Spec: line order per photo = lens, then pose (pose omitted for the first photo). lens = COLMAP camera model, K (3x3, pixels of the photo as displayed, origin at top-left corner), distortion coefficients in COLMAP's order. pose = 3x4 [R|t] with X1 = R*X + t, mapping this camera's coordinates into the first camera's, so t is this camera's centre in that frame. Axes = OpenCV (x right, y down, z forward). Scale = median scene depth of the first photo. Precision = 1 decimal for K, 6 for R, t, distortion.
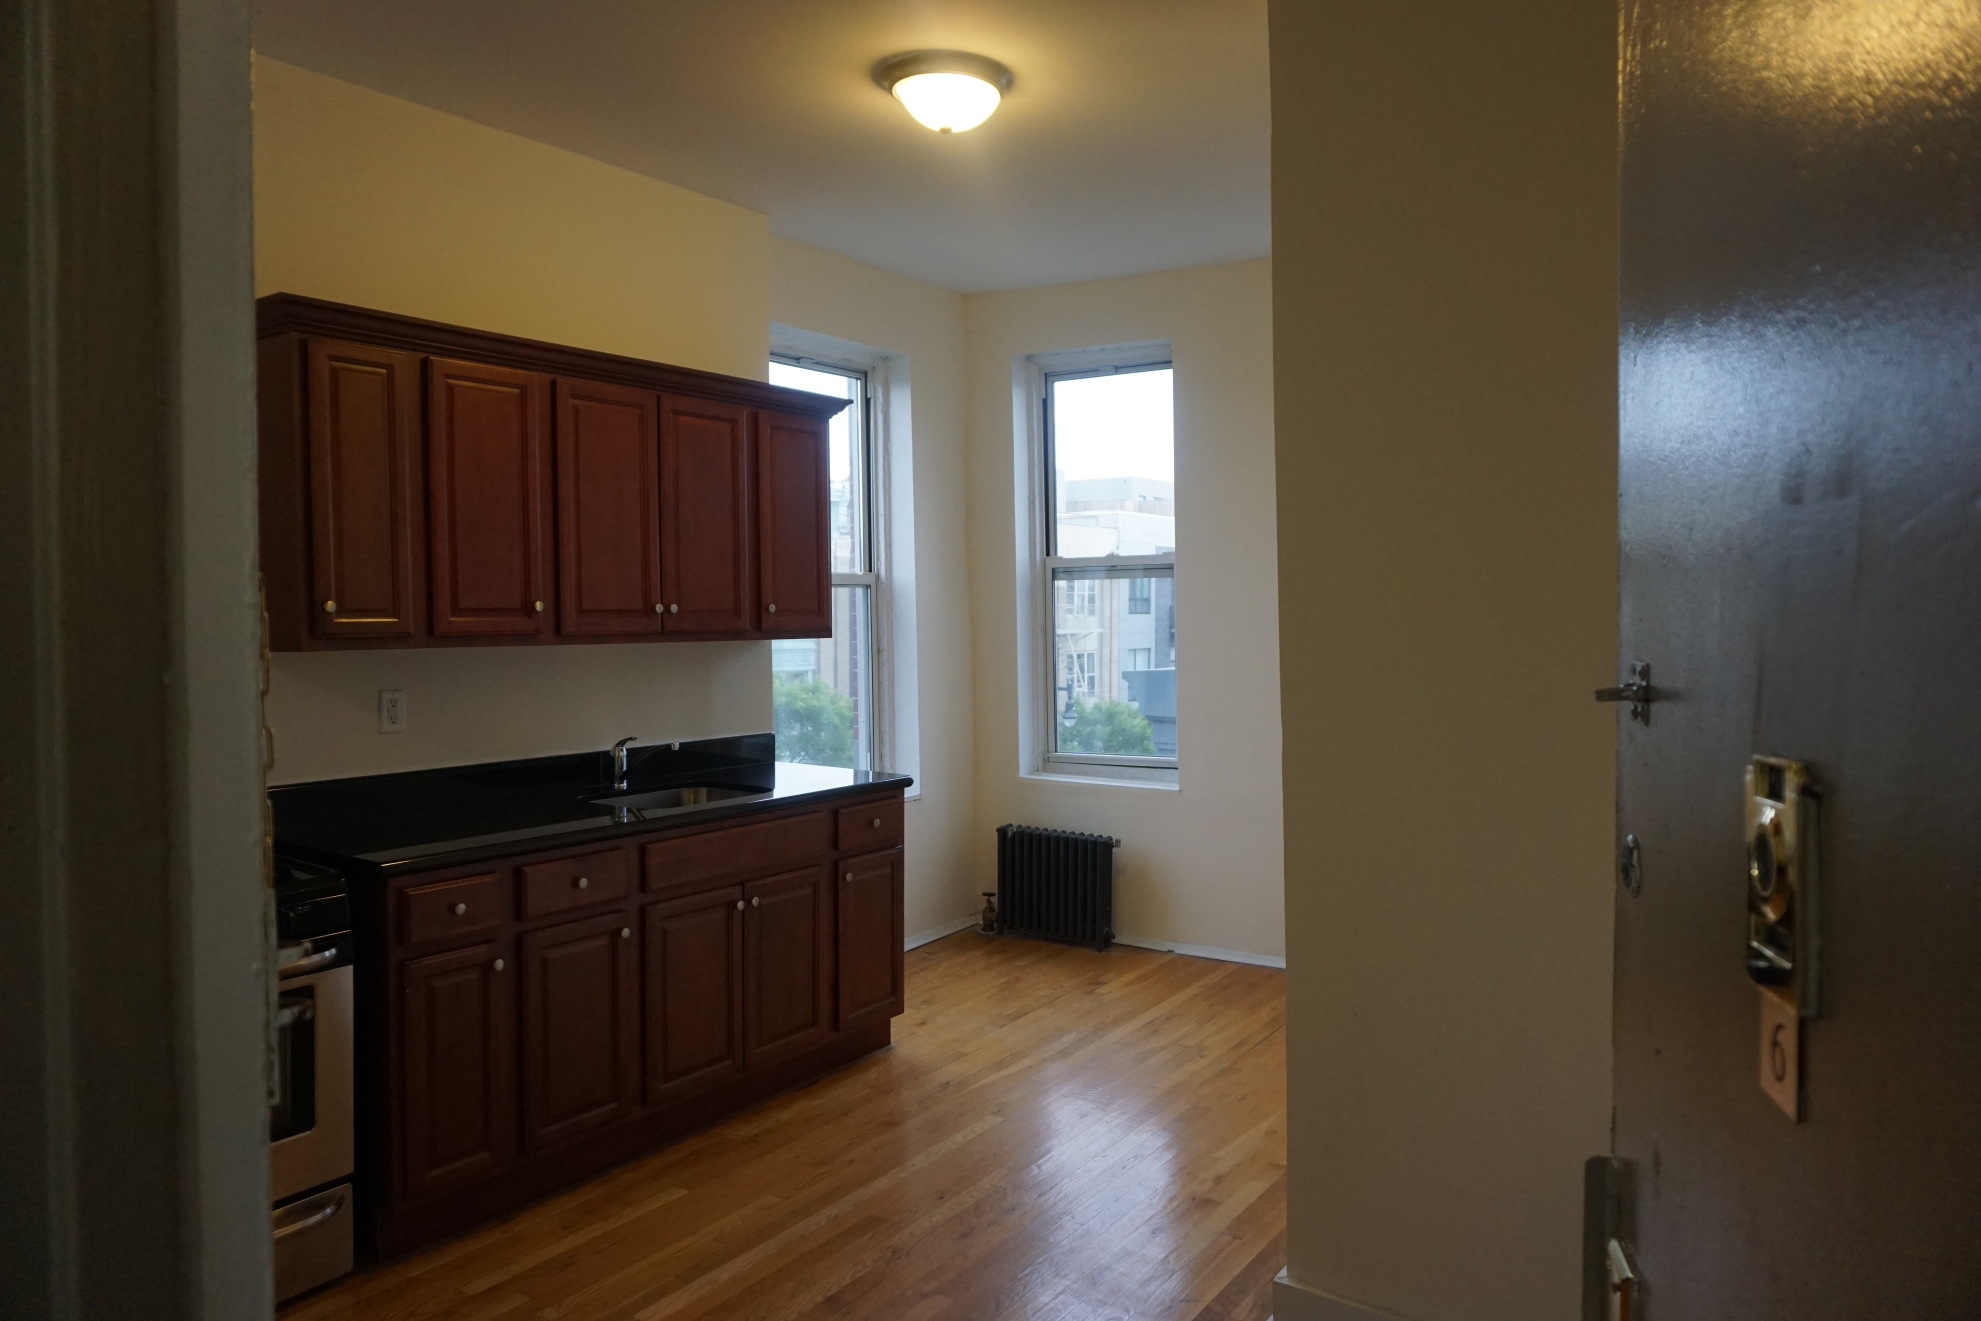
lens RADIAL K [[1324.2, 0, 984.0], [0, 1324.2, 664.2], [0, 0, 1]] dist [-0.027512, -0.001839]
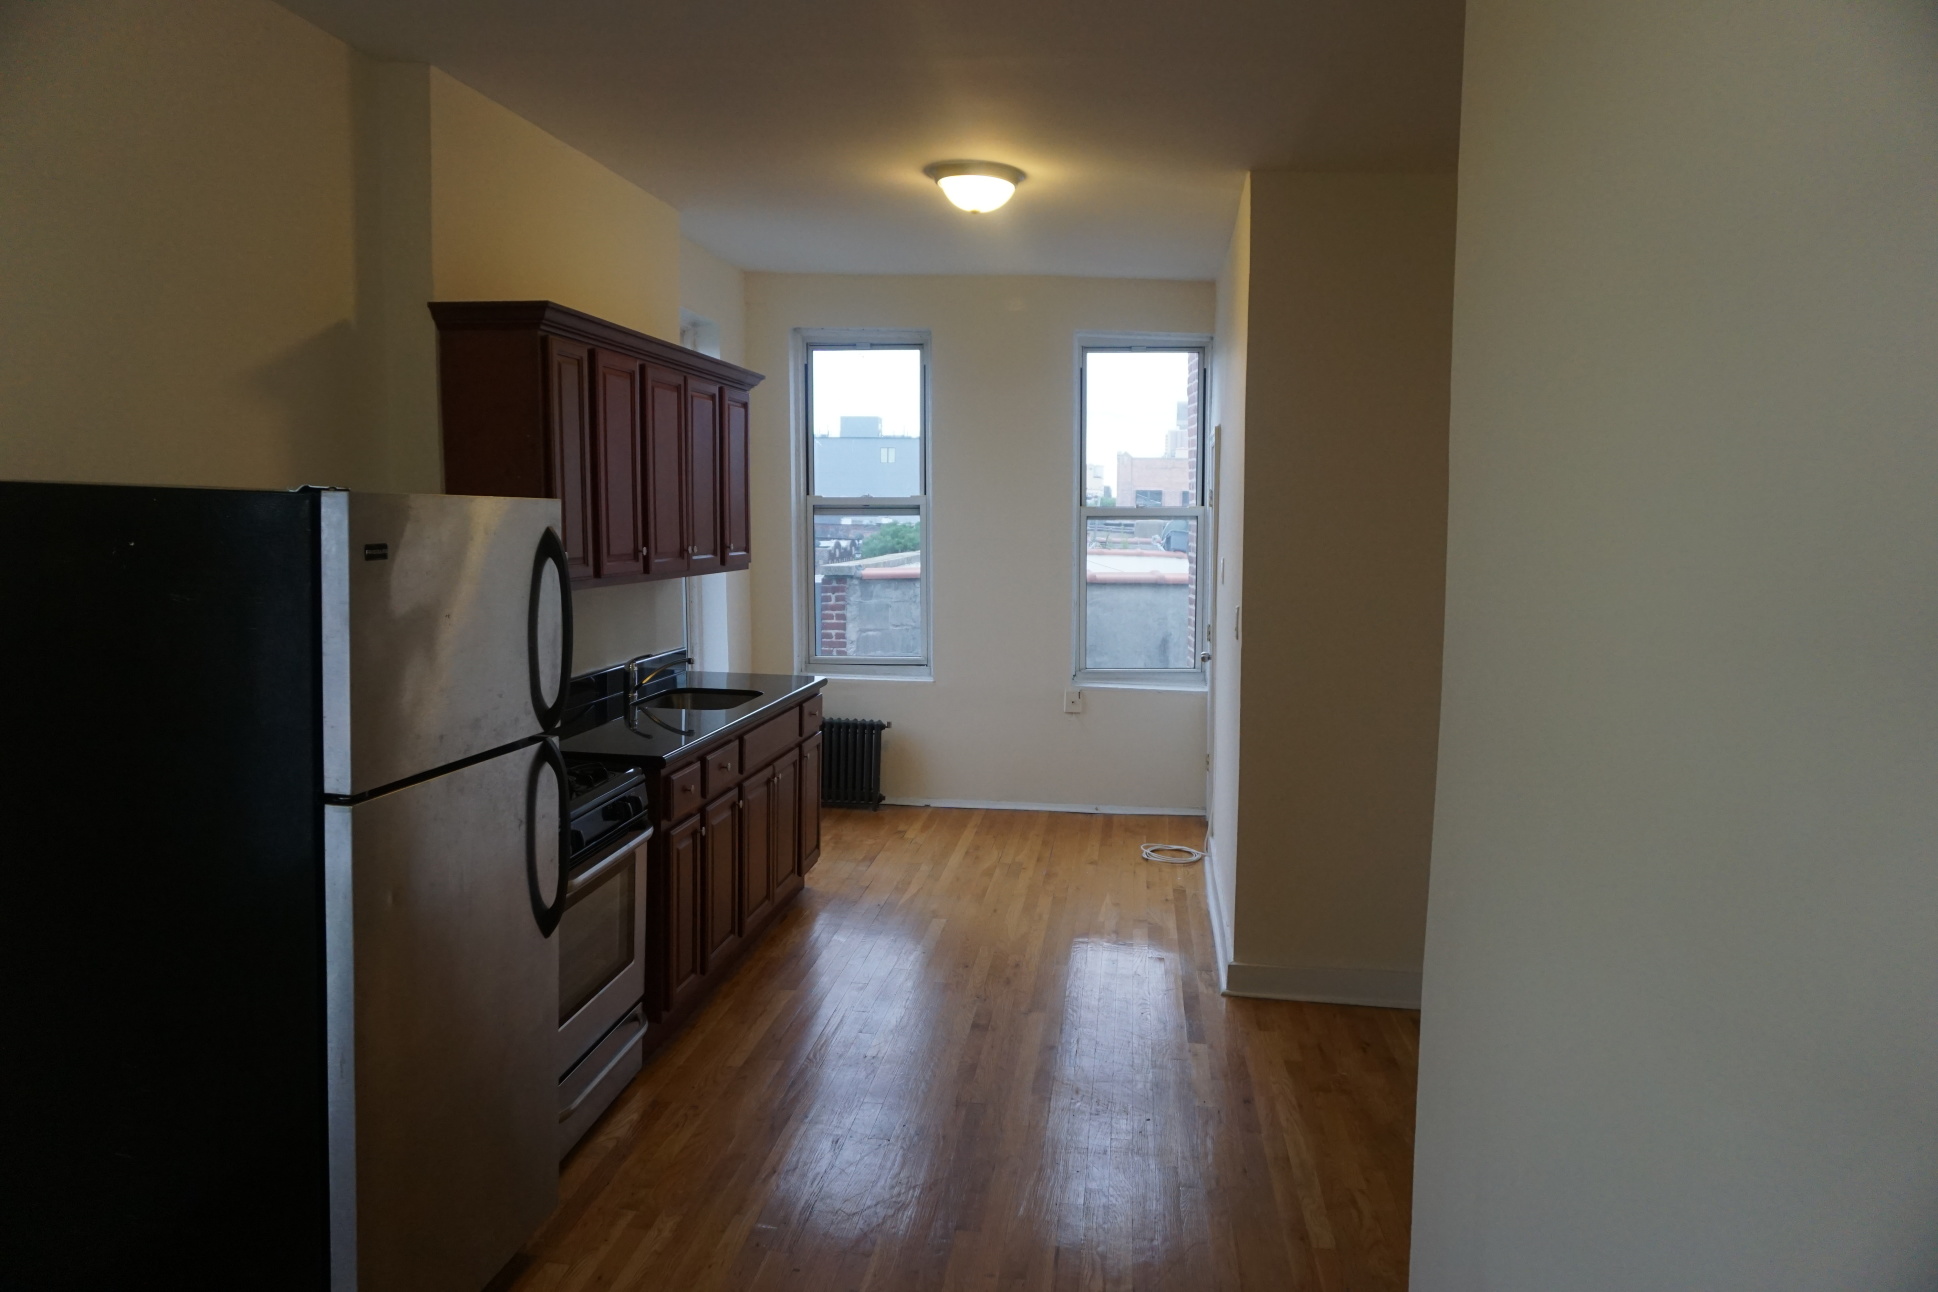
lens RADIAL K [[1295.4, 0, 974.9], [0, 1295.4, 638.3], [0, 0, 1]] dist [-0.027512, -0.001839]
pose [[0.891898, -0.029998, 0.451240, -0.379905], [0.004255, 0.998310, 0.057956, -0.019914], [-0.452216, -0.049771, 0.890518, -0.141291]]
